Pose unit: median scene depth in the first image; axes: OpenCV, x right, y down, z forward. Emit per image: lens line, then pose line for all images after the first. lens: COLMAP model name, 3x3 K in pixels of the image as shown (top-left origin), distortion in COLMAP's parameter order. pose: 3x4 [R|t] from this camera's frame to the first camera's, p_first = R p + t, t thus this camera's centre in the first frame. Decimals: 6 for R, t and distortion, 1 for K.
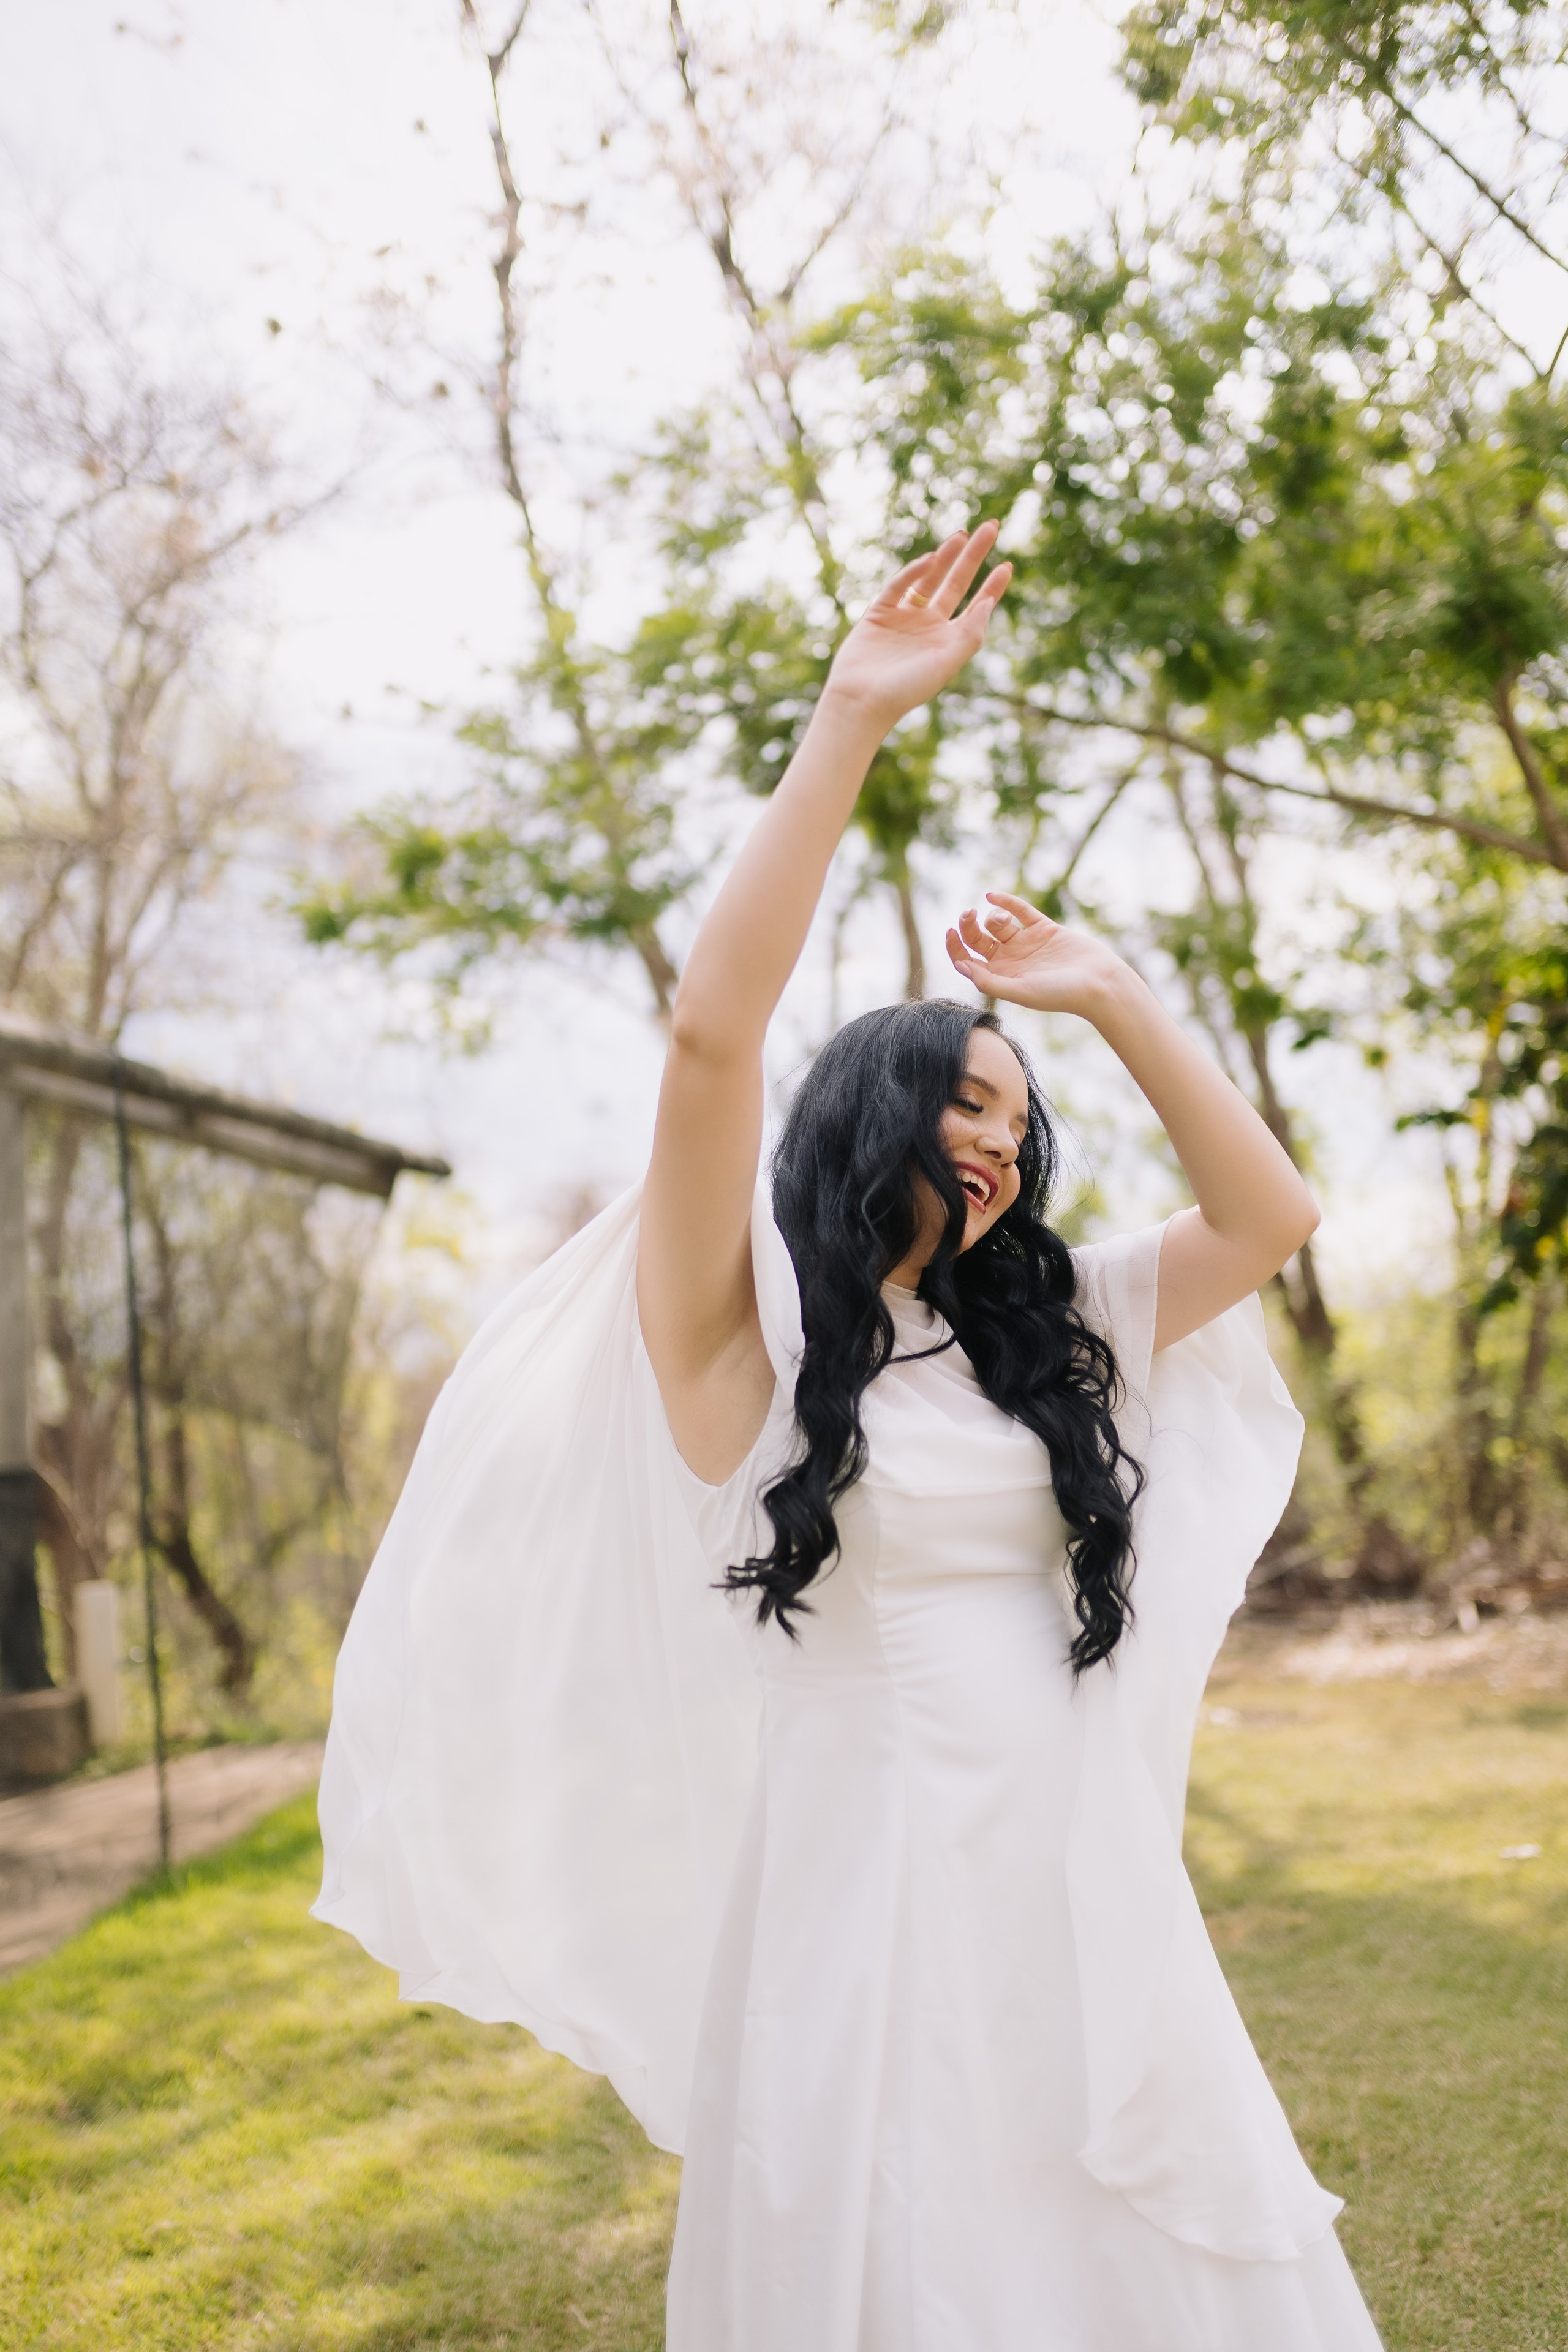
lens RADIAL K [[2314.1, 0, 778.7], [0, 2314.1, 1179.2], [0, 0, 1]] dist [0.071819, 0.144574]
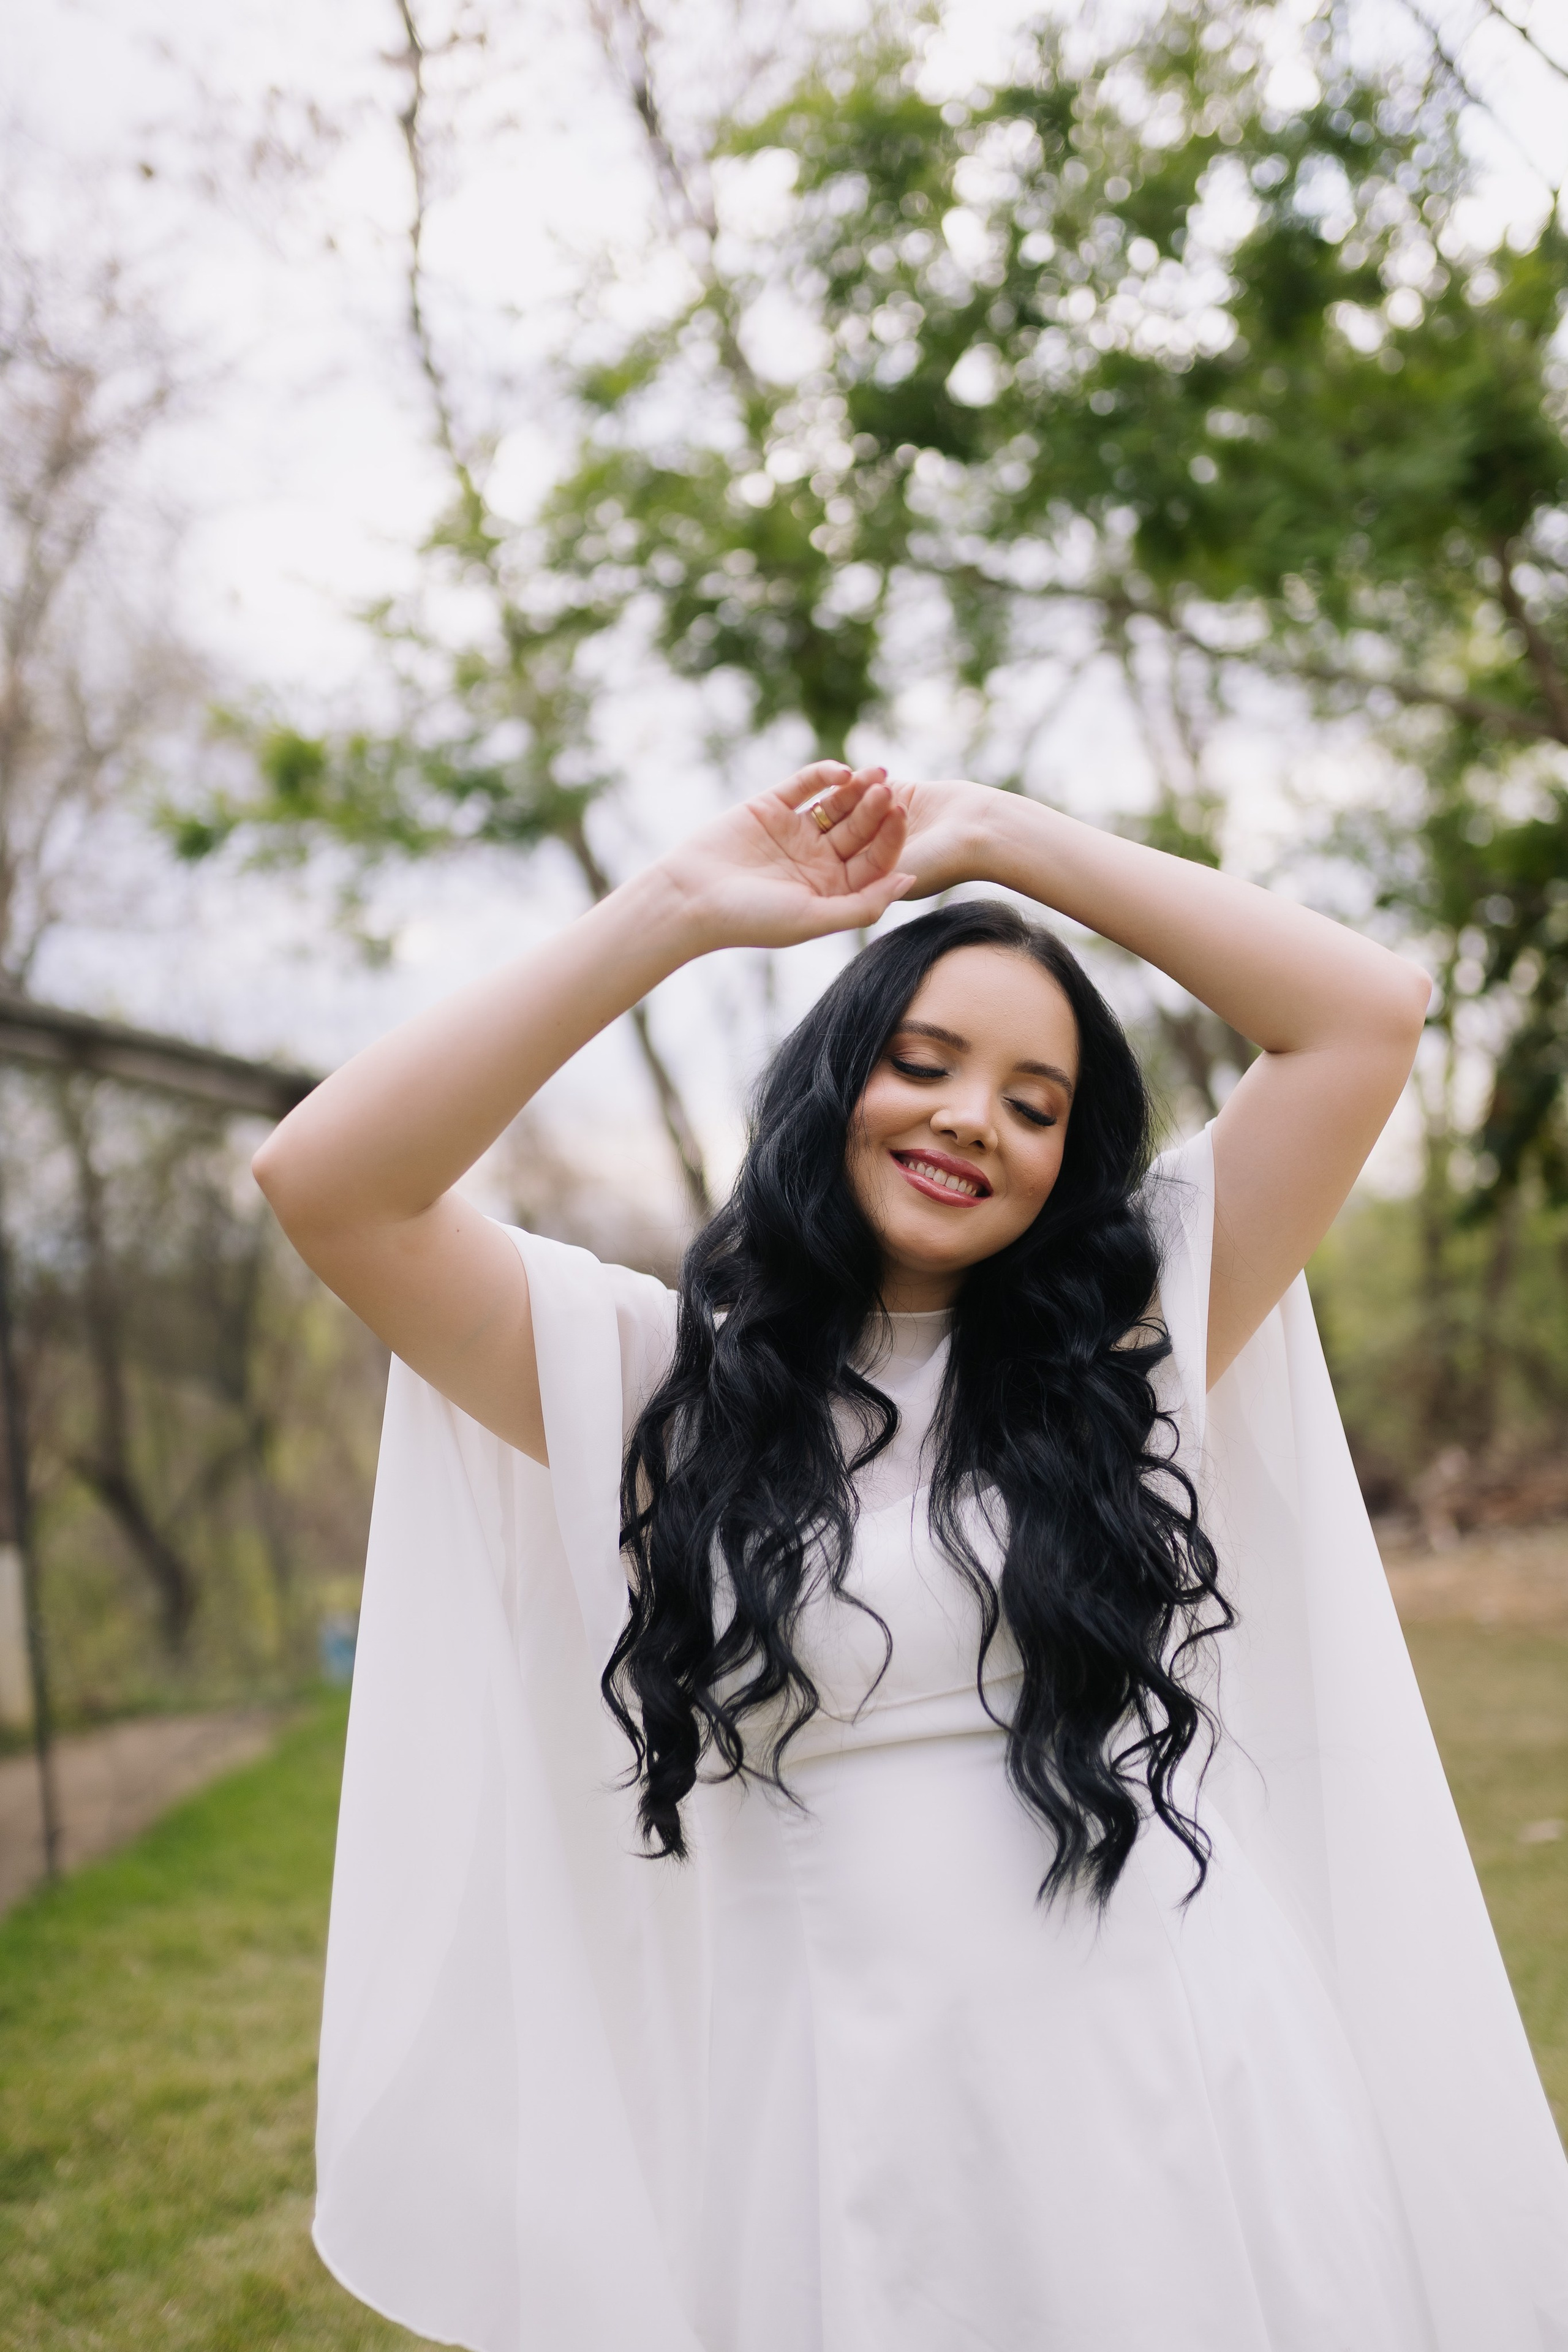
lens RADIAL K [[2280.9, 0, 781.1], [0, 2280.9, 1179.0], [0, 0, 1]] dist [0.099538, 0.016137]
pose [[0.999574, -0.018455, 0.022594, 0.004537], [0.017490, 0.998956, 0.042196, -0.009989], [-0.023349, -0.041783, 0.998854, 0.102980]]
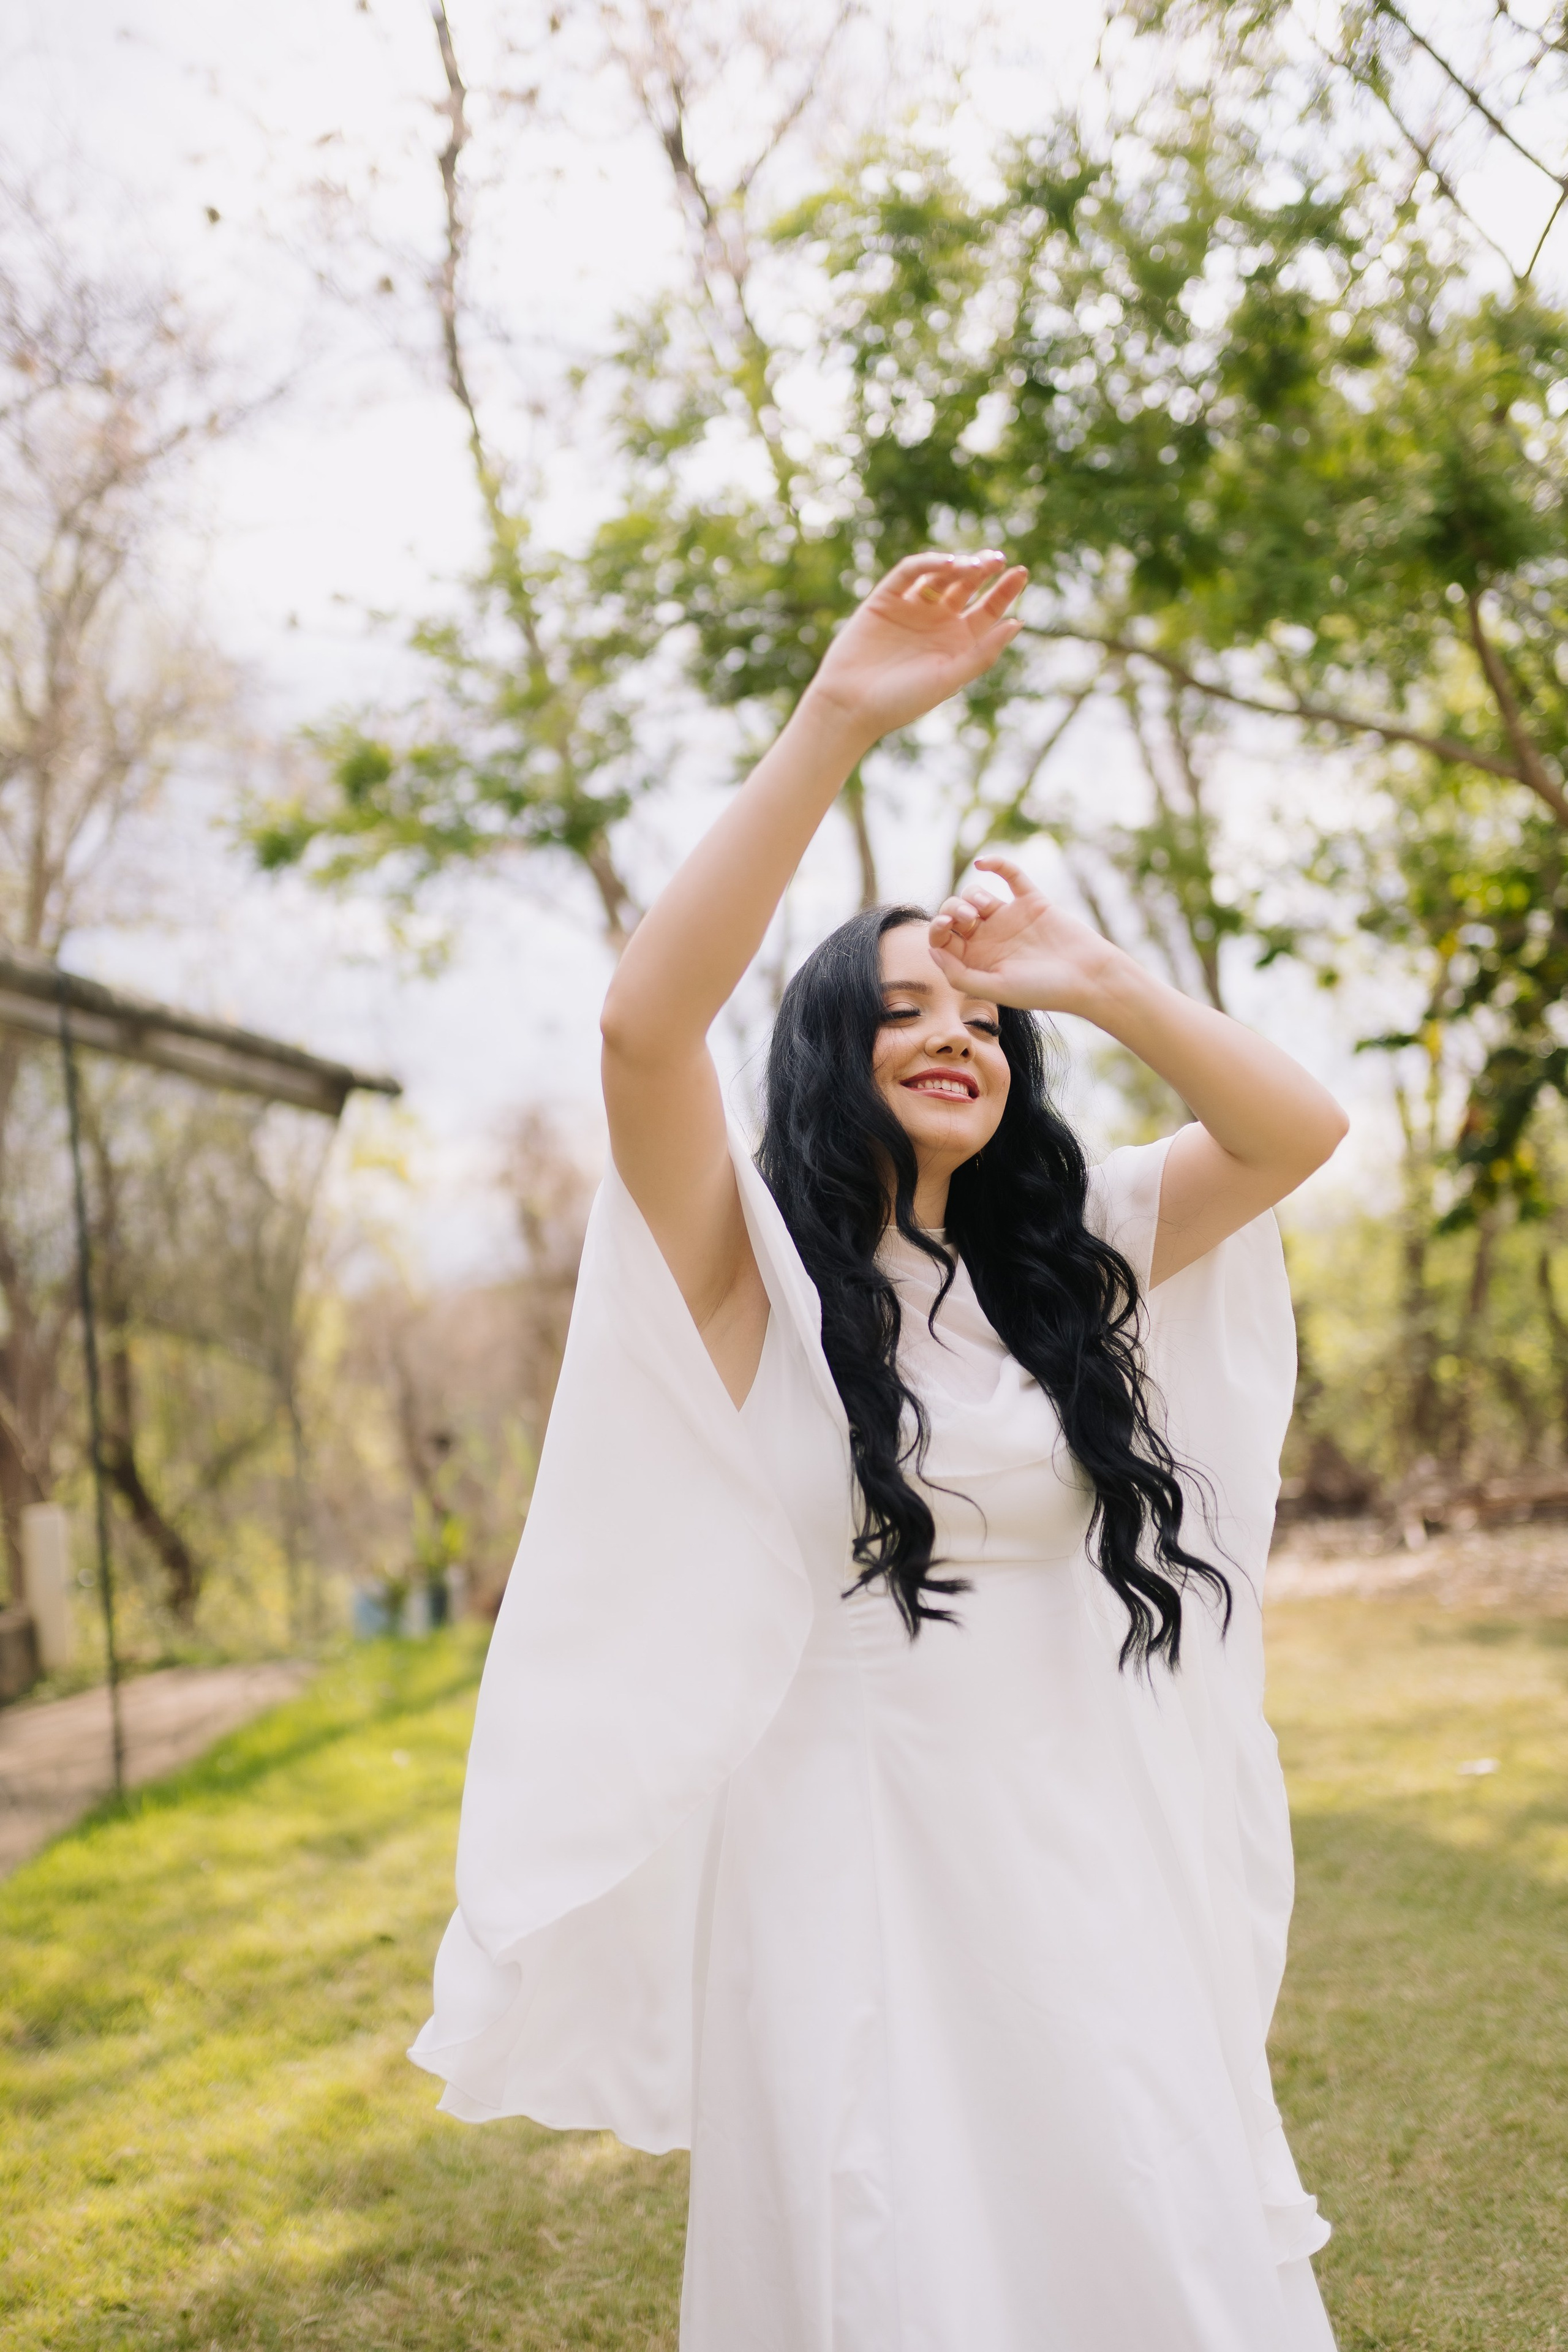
lens RADIAL K [[2312.0, 0, 783.3], [0, 2312.0, 1181.0], [0, 0, 1]] dist [0.069708, 0.143993]
pose [[0.999662, 0.001054, 0.025983, -0.006627], [-0.001943, 0.999412, 0.034225, 0.001206], [-0.025931, -0.034264, 0.999076, 0.012839]]
